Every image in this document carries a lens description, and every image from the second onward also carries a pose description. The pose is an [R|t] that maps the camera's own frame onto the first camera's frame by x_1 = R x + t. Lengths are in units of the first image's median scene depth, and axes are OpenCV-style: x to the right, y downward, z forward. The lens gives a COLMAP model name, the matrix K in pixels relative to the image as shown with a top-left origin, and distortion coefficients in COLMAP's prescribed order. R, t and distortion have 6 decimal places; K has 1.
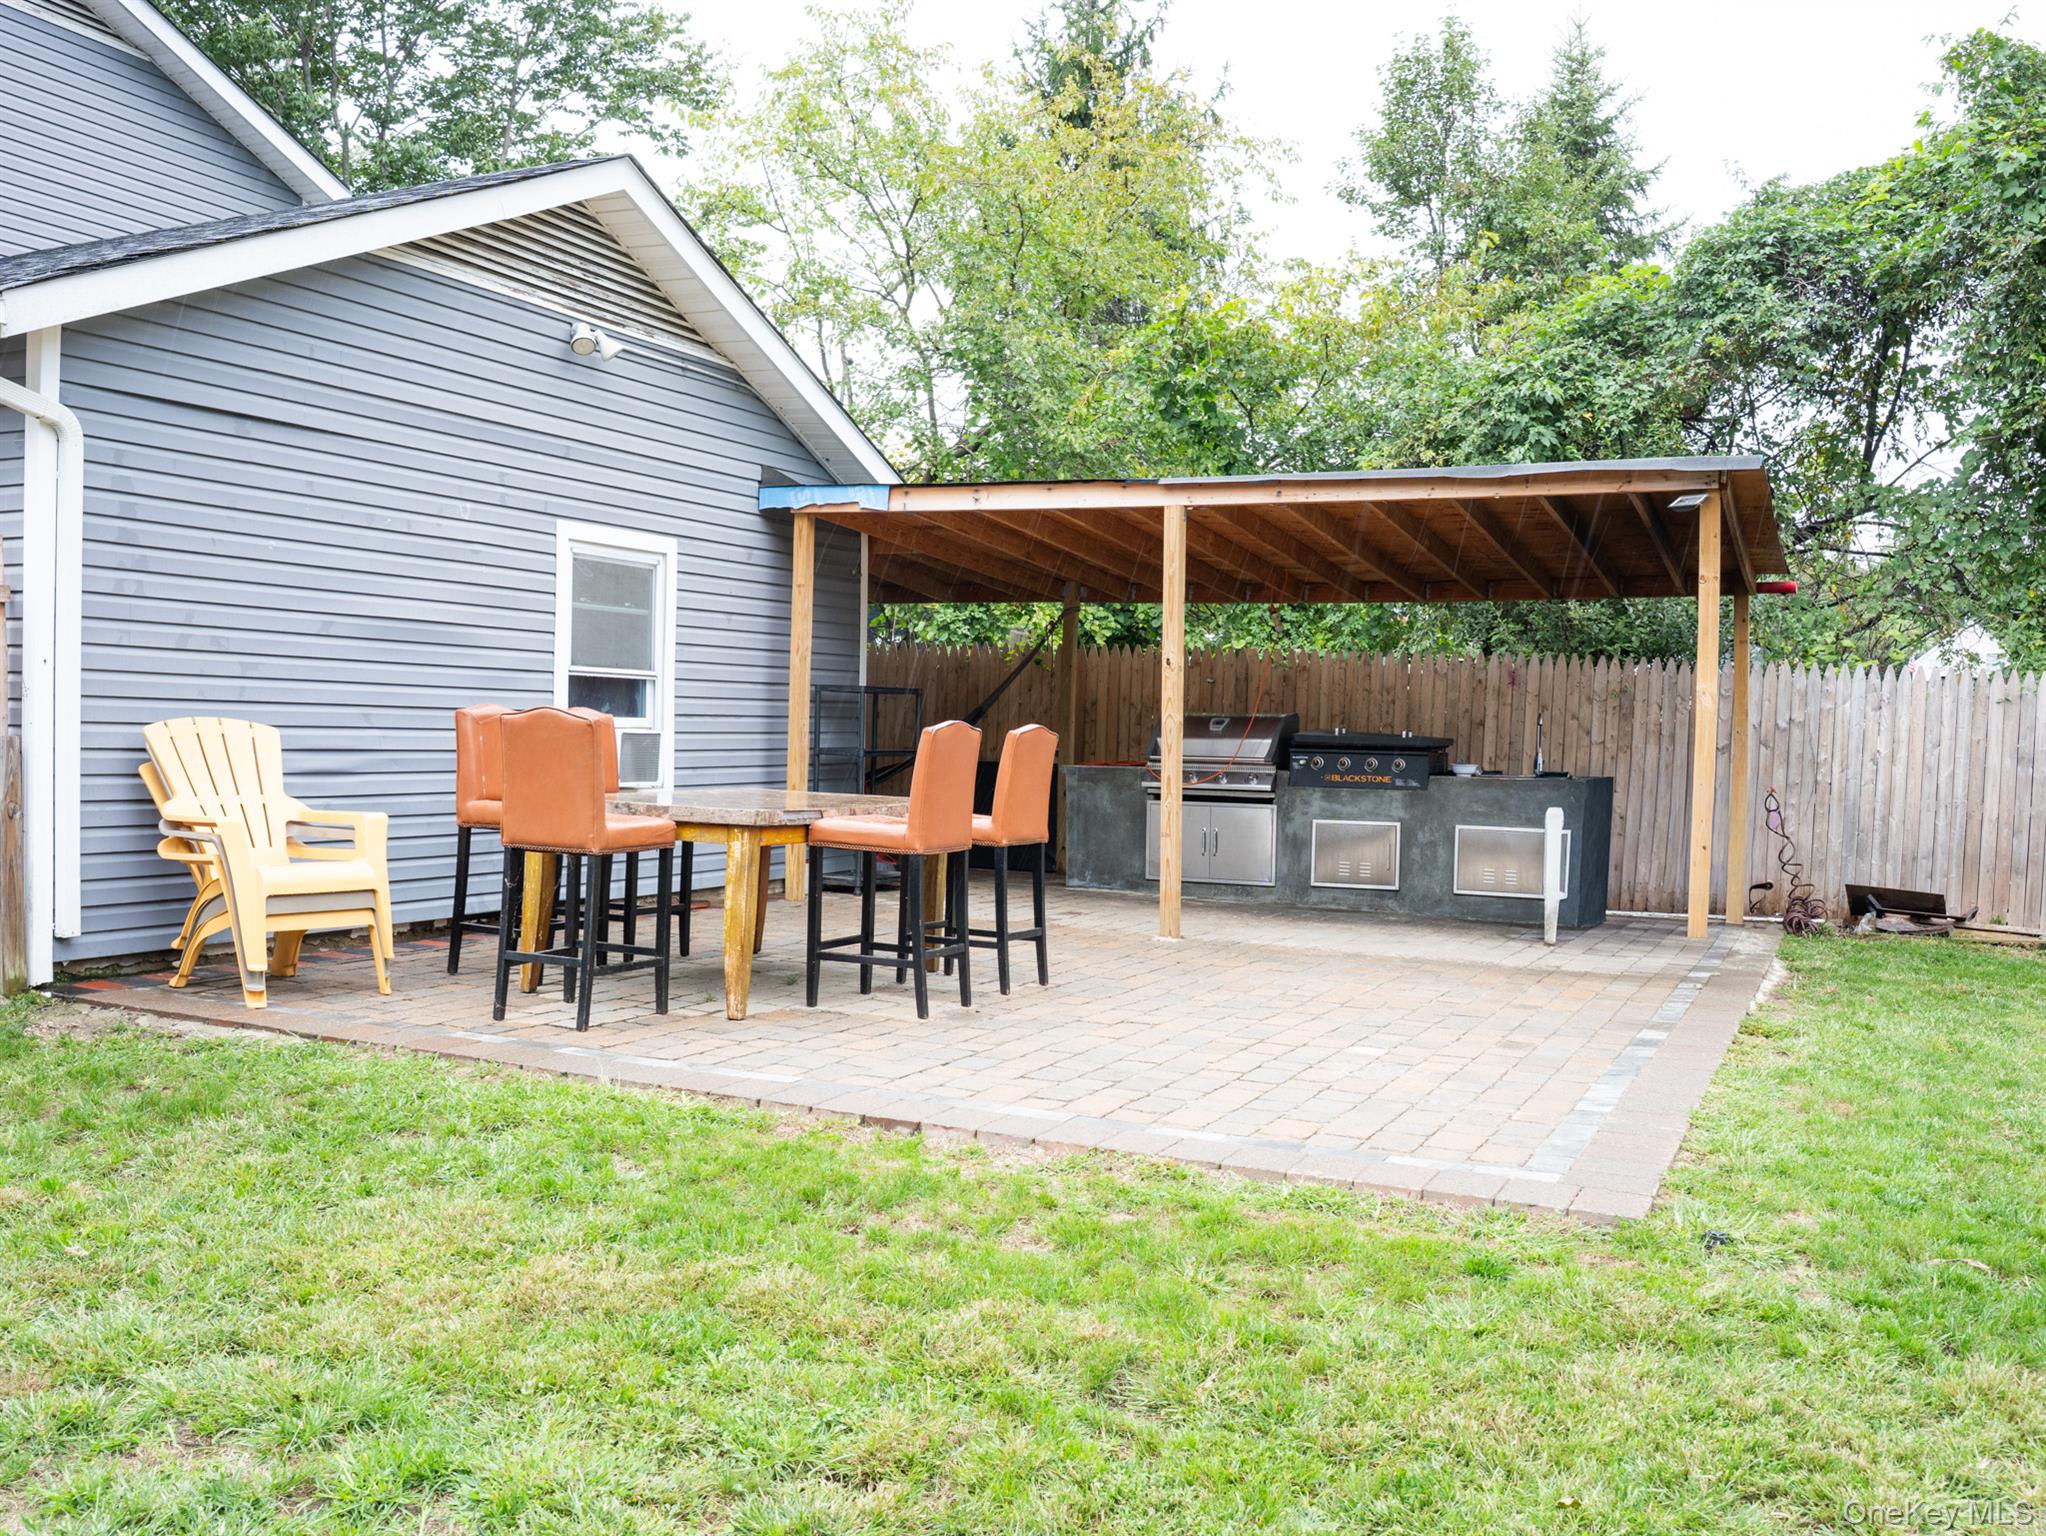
lens RADIAL K [[1854.9, 0, 1023.0], [0, 1854.9, 768.0], [0, 0, 1]] dist [-0.095819, 0.085846]
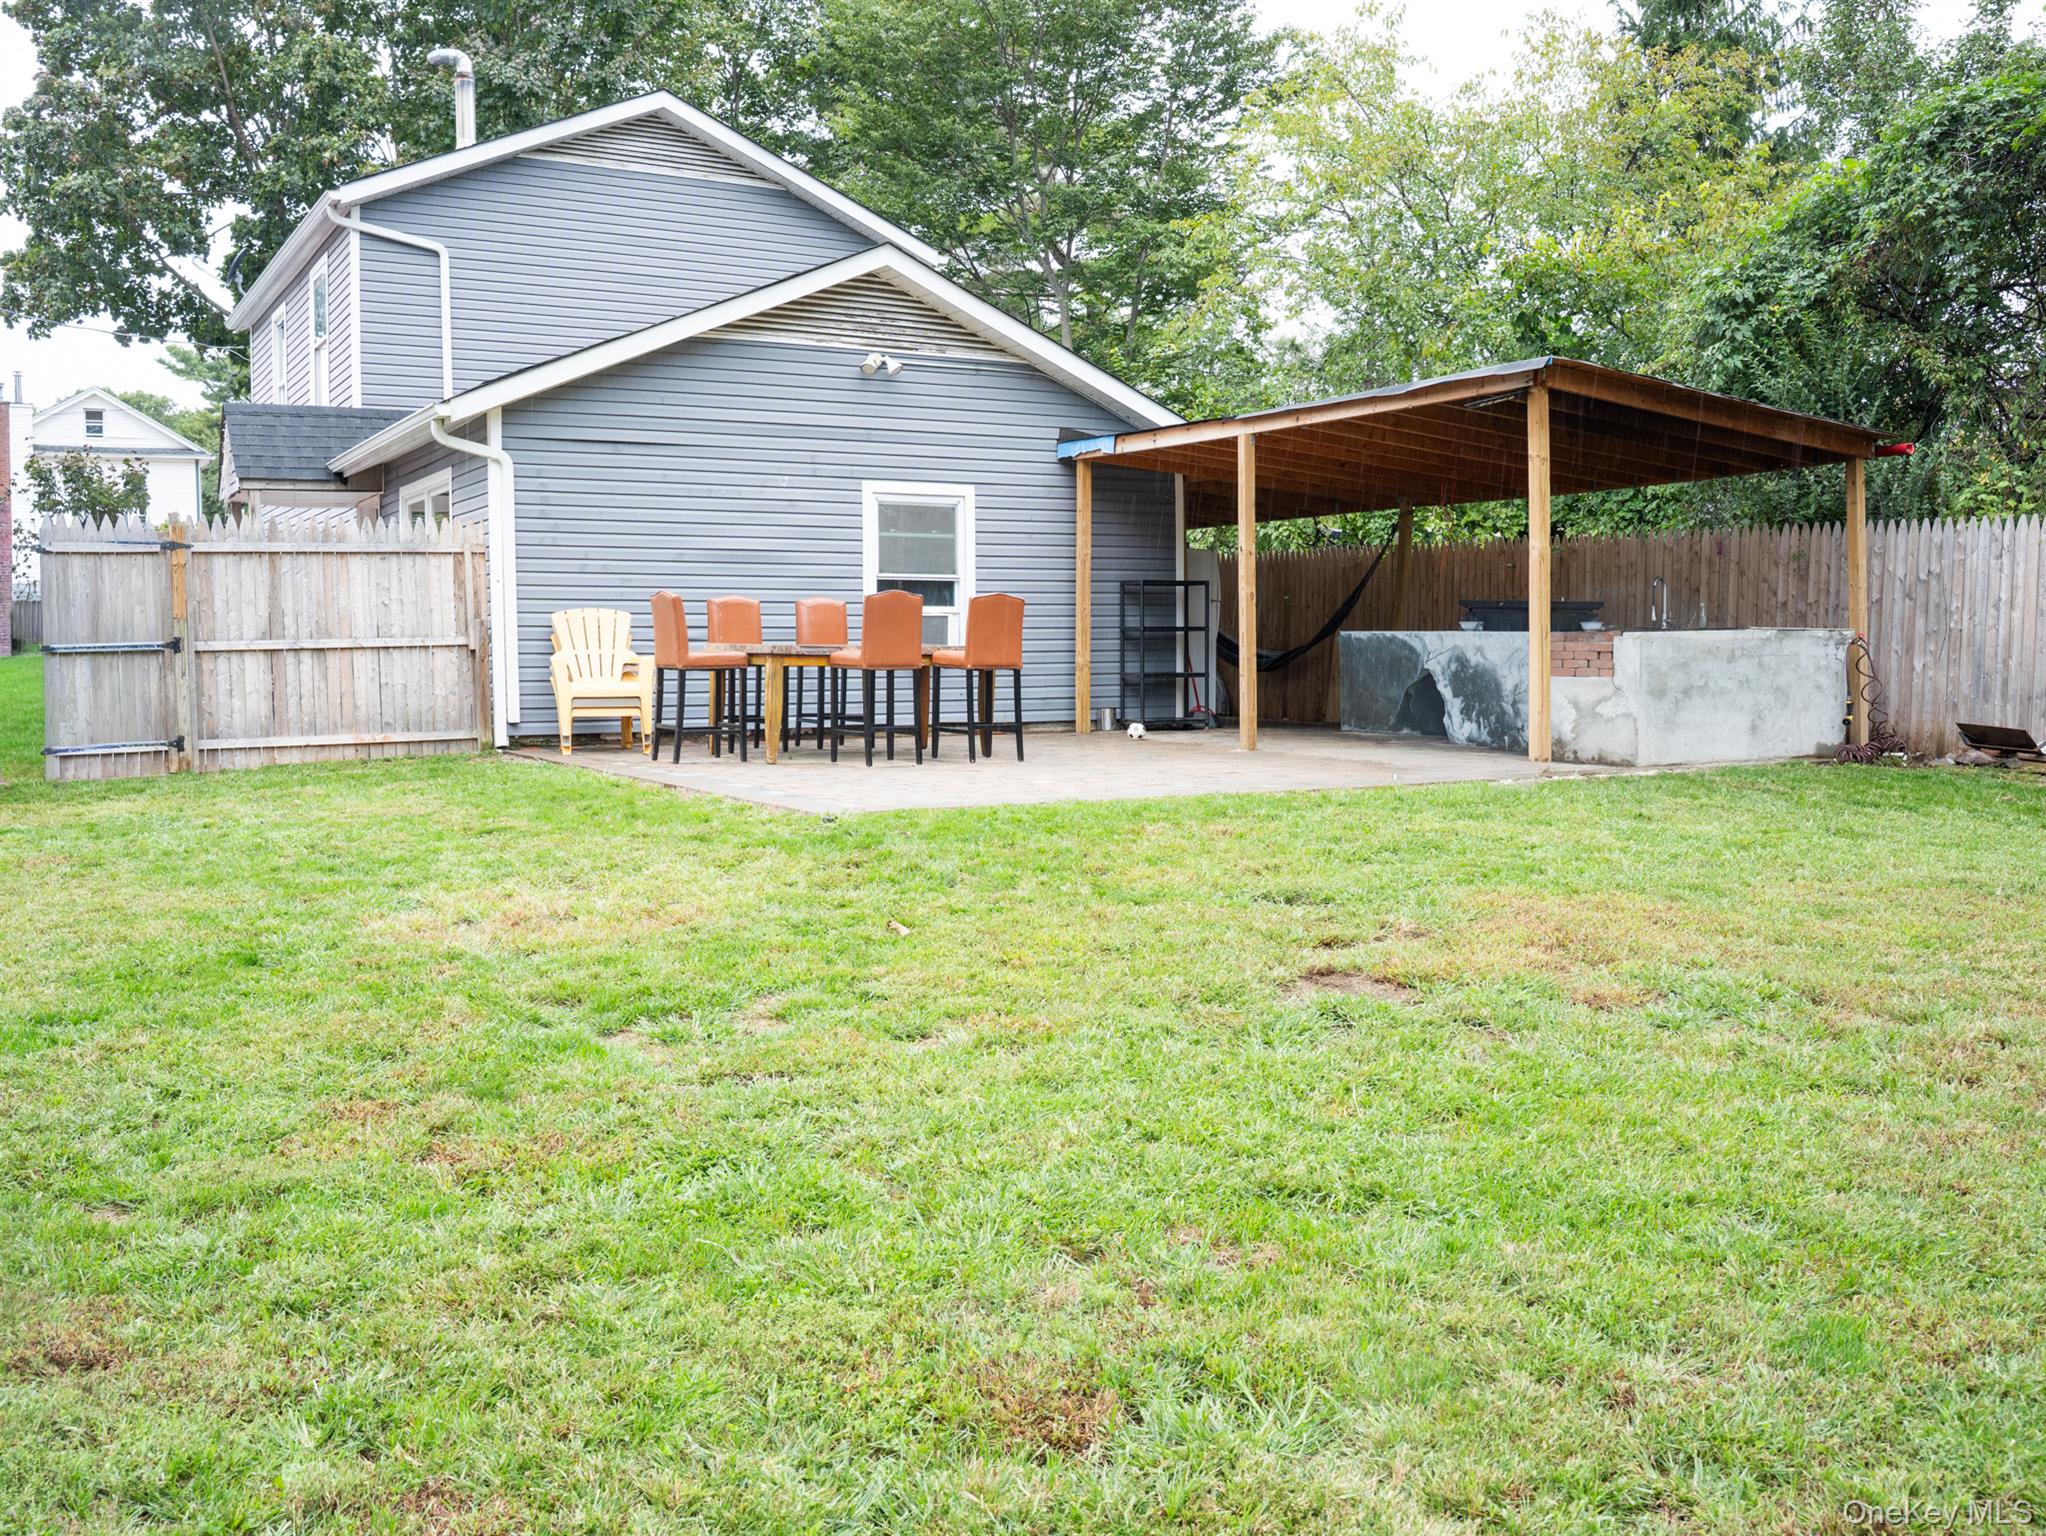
lens RADIAL K [[1854.9, 0, 1023.0], [0, 1854.9, 768.0], [0, 0, 1]] dist [-0.095819, 0.085846]
pose [[0.828040, 0.007665, -0.560616, 0.712384], [0.012221, 0.999422, 0.031715, 0.059033], [0.560535, -0.033113, 0.827468, -0.227589]]
